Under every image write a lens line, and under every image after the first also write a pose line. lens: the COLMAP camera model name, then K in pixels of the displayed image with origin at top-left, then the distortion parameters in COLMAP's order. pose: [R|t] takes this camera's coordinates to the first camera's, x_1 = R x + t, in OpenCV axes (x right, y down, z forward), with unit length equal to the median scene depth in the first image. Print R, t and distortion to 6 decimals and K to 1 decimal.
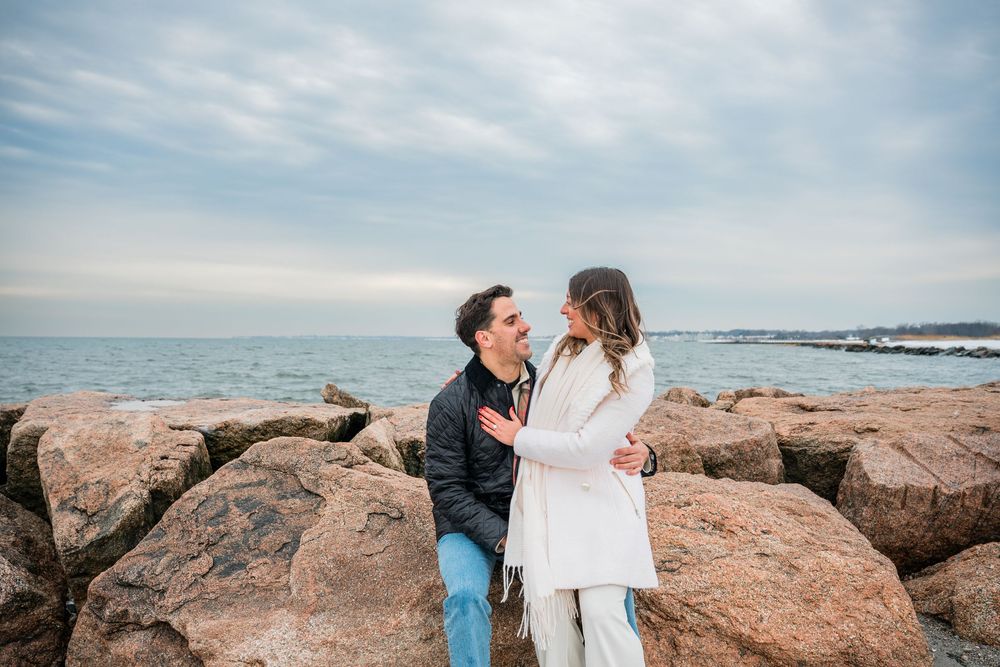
lens RADIAL K [[745.1, 0, 500.0], [0, 745.1, 333.5], [0, 0, 1]] dist [-0.159342, 0.124532]
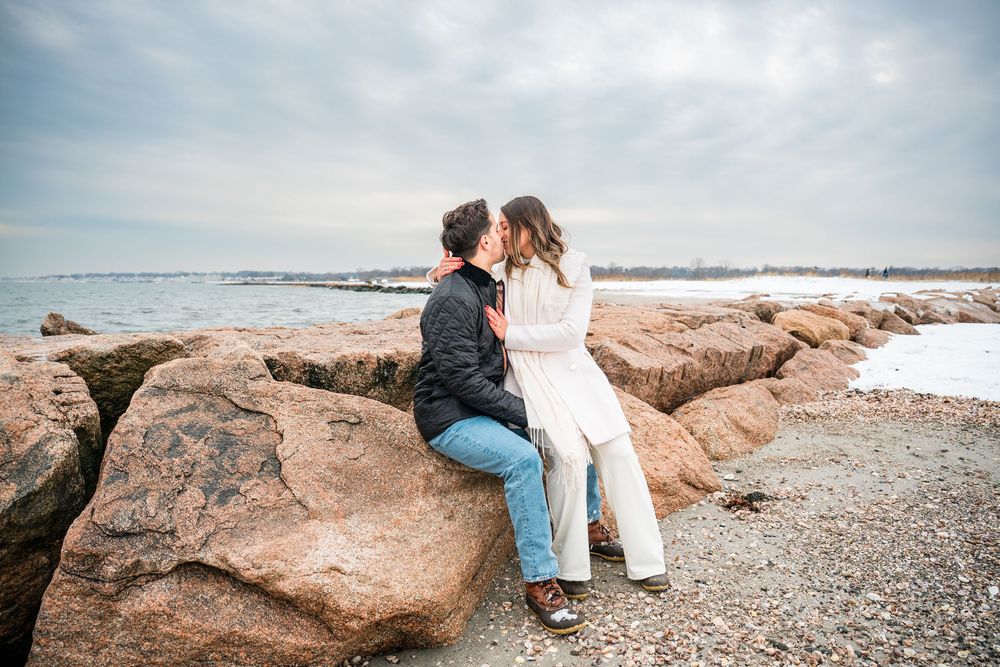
lens RADIAL K [[745.1, 0, 500.0], [0, 745.1, 333.5], [0, 0, 1]] dist [-0.159342, 0.124532]
pose [[0.771885, -0.039041, 0.634562, -0.593604], [-0.009701, 0.997273, 0.073156, 0.044304], [-0.635688, -0.062624, 0.769402, 0.075450]]
